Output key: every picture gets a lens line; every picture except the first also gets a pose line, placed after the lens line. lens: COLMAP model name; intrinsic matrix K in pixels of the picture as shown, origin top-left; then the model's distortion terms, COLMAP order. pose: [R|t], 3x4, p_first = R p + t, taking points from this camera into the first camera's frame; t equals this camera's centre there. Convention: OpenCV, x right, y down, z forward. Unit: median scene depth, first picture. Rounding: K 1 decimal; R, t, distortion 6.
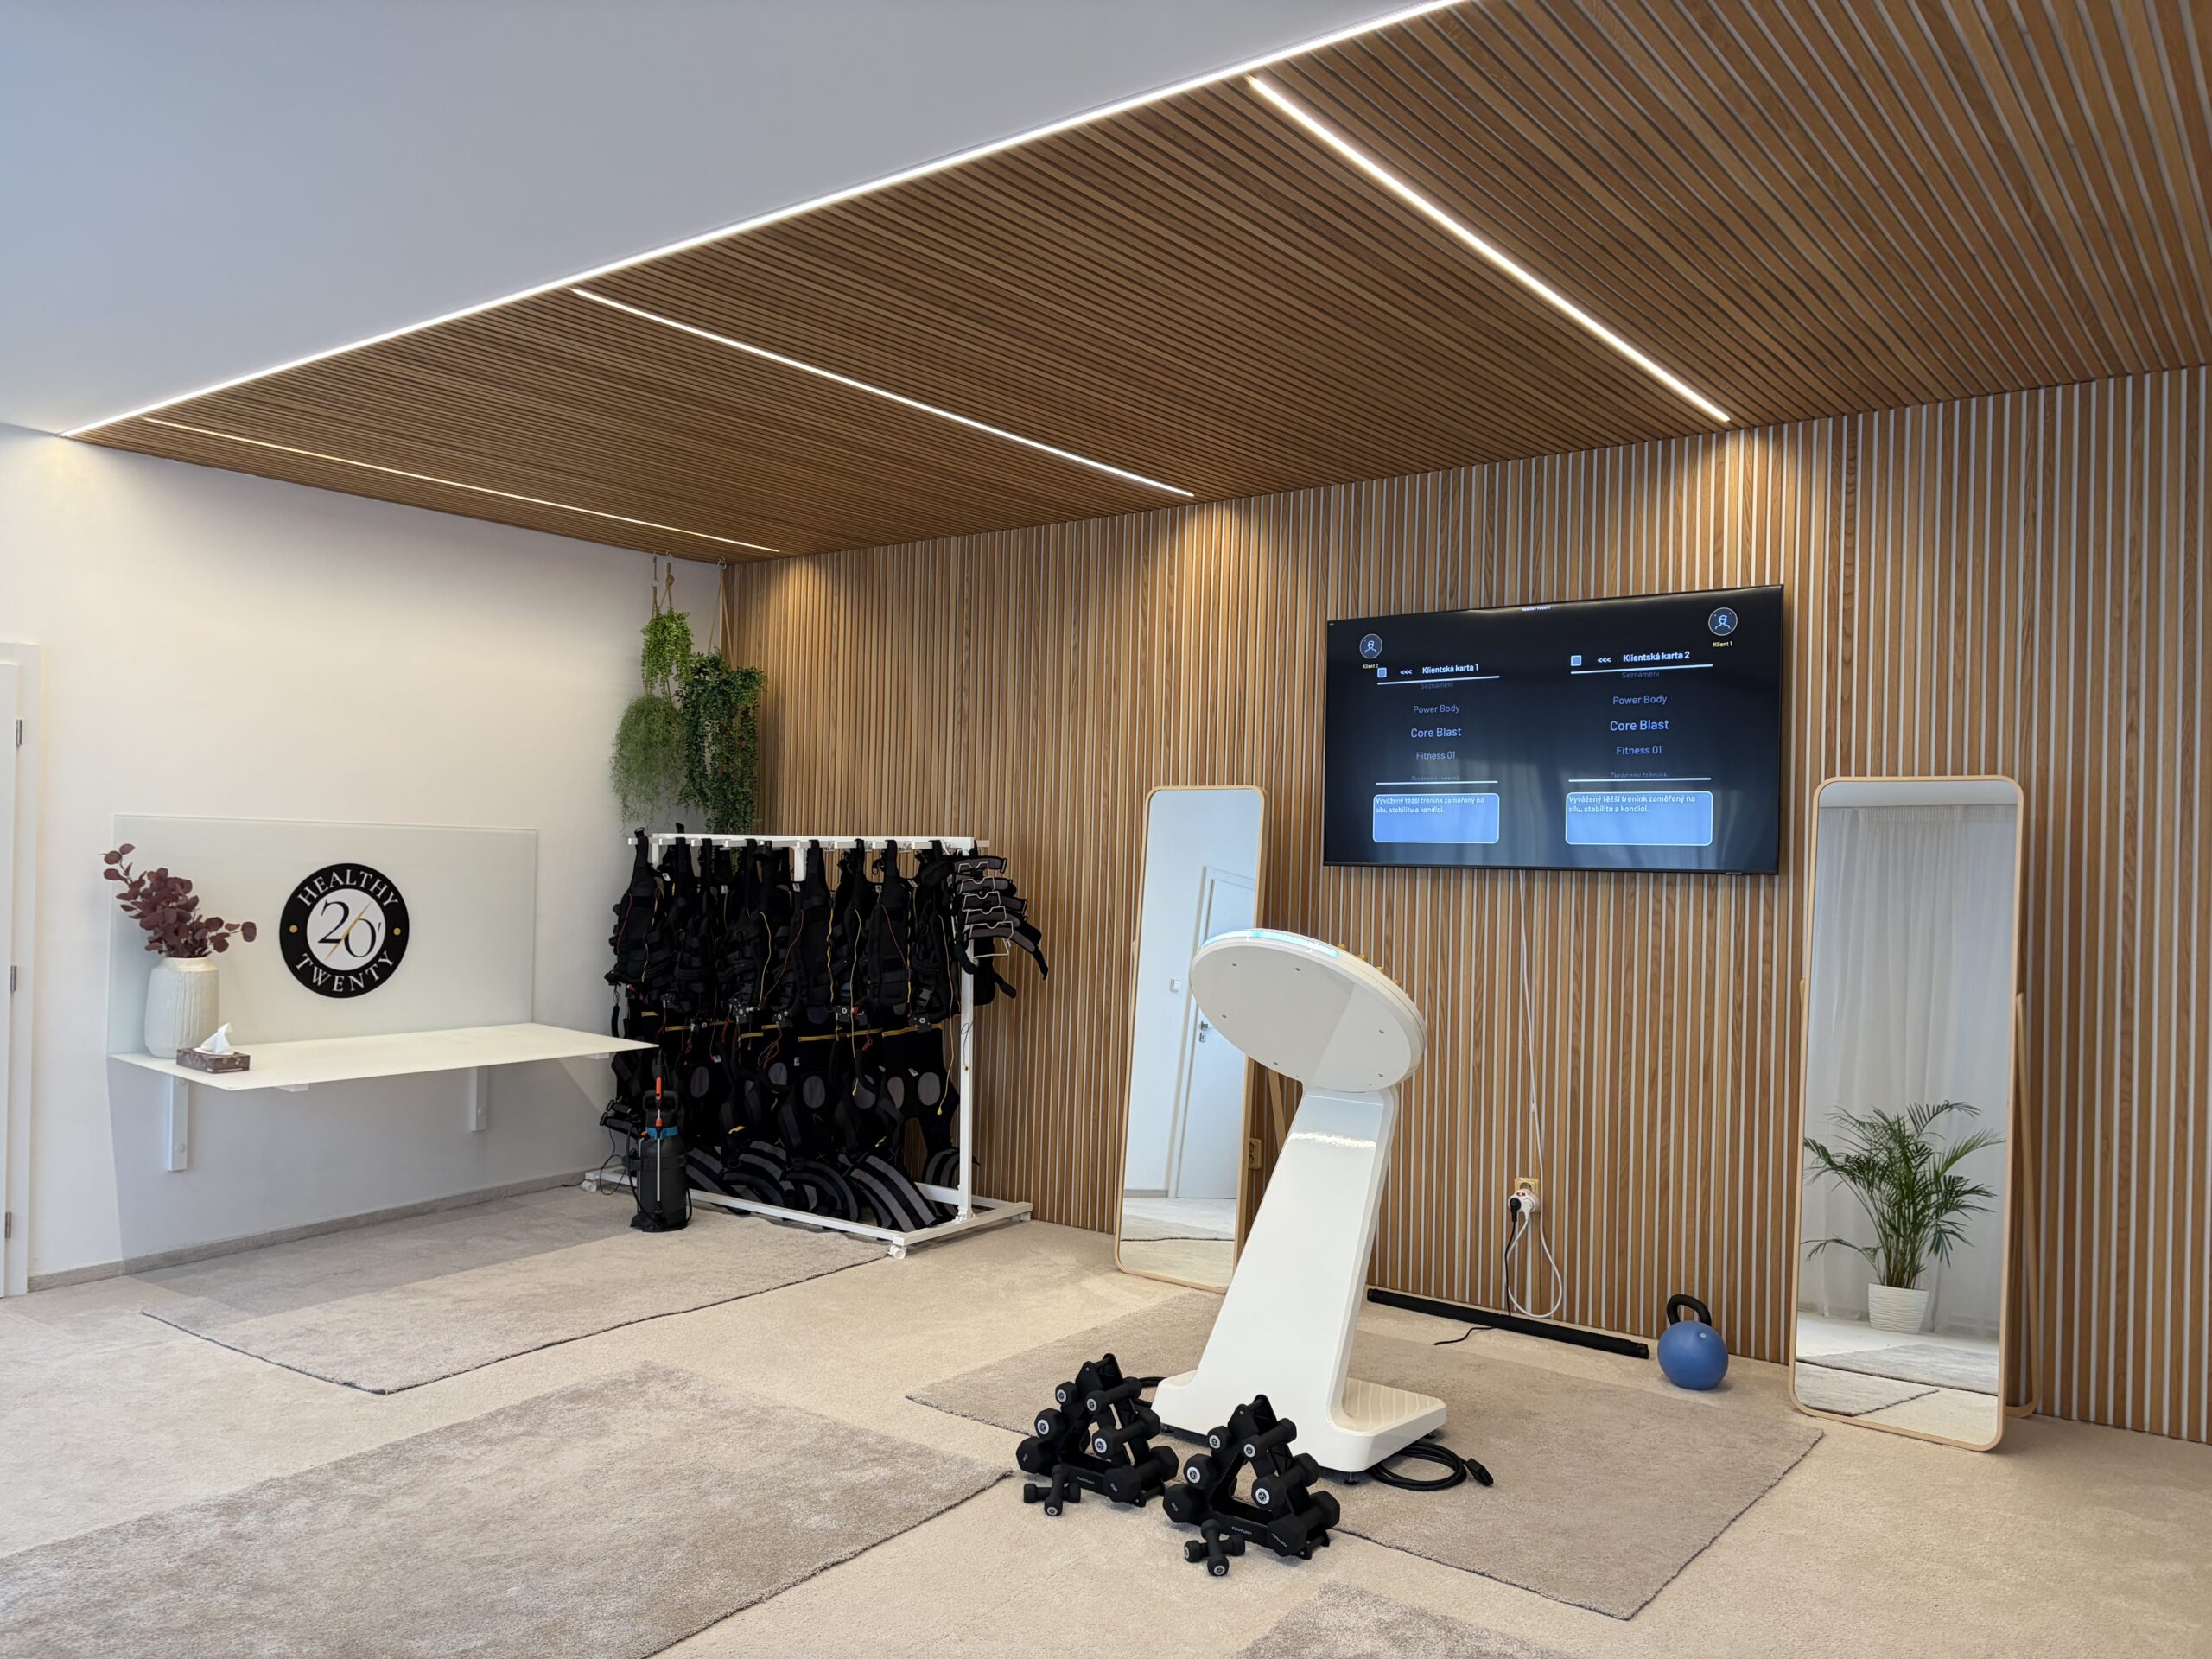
lens RADIAL K [[1650.1, 0, 1099.8], [0, 1650.1, 838.7], [0, 0, 1]] dist [0.051570, -0.051119]
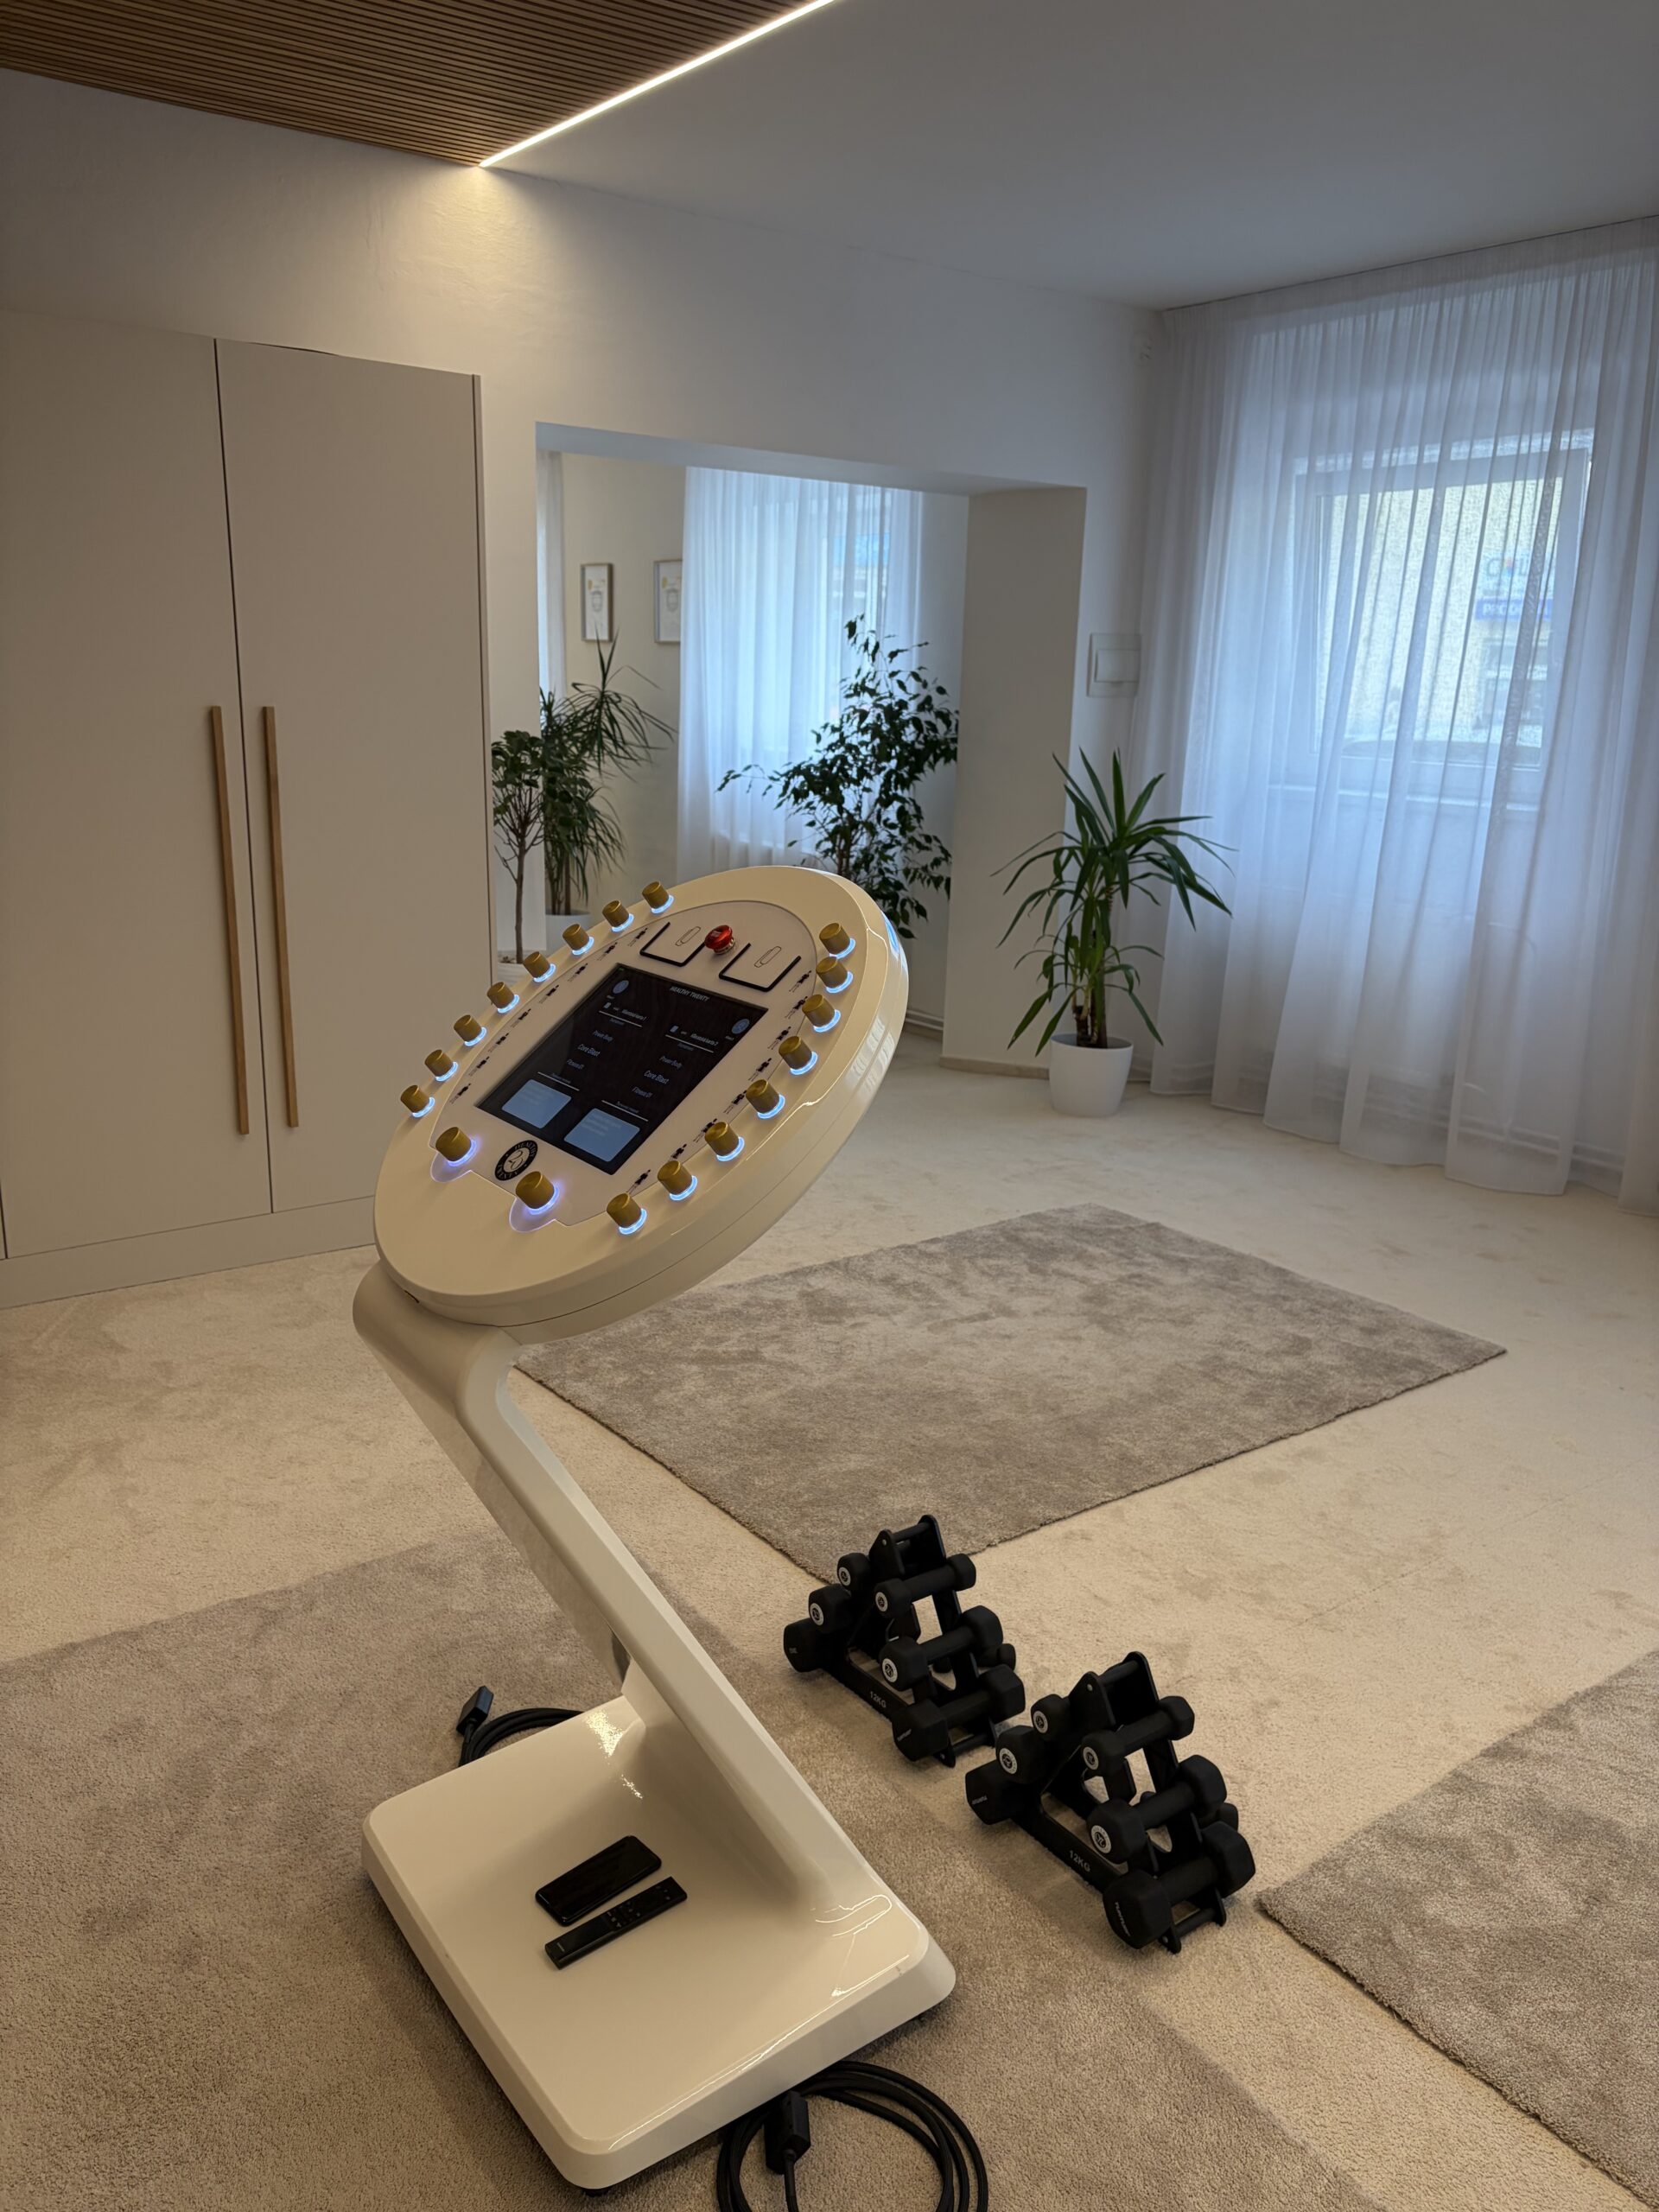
lens RADIAL K [[1650.1, 0, 832.2], [0, 1650.1, 1091.4], [0, 0, 1]] dist [0.051570, -0.051119]
pose [[-0.961545, -0.115377, 0.249239, -0.016214], [-0.053907, 0.969114, 0.240650, 0.003914], [-0.269306, 0.217960, -0.938066, 1.043296]]
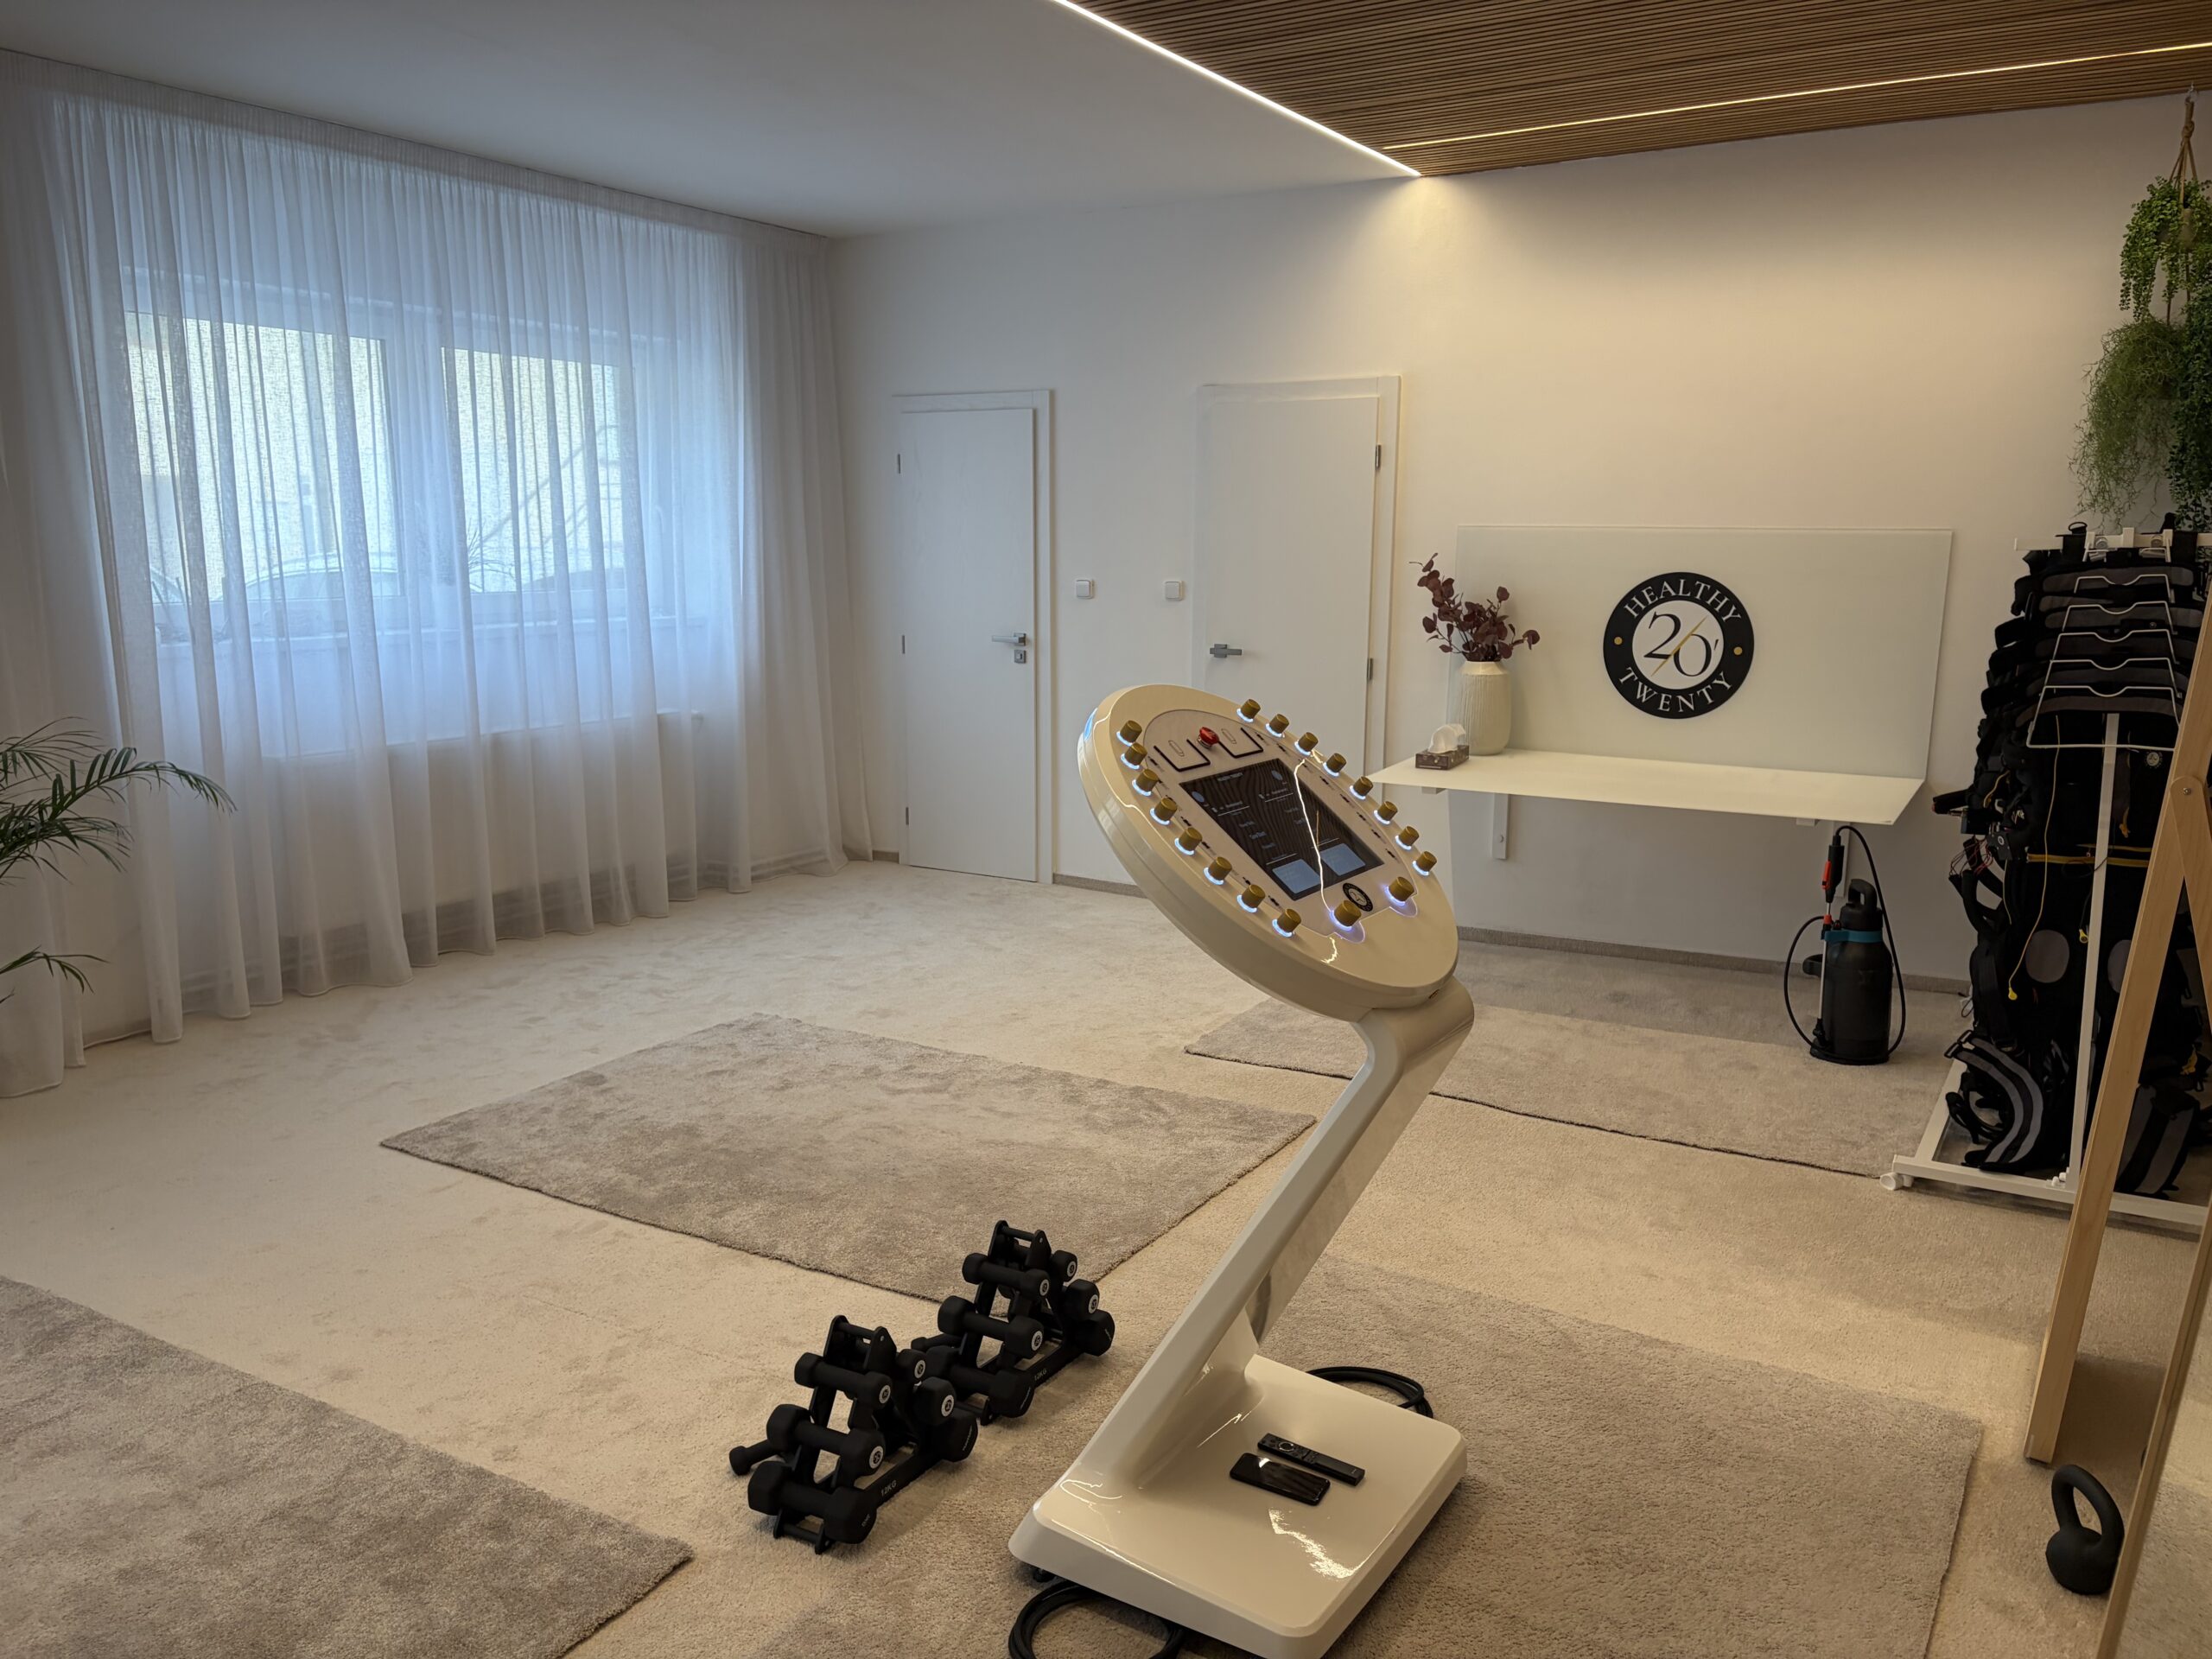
lens RADIAL K [[1650.1, 0, 1118.7], [0, 1650.1, 845.2], [0, 0, 1]] dist [0.051570, -0.051119]
pose [[0.097635, 0.164671, -0.981504, 0.503653], [0.007188, 0.986074, 0.166152, 0.009950], [0.995196, -0.023277, 0.095092, 0.682568]]
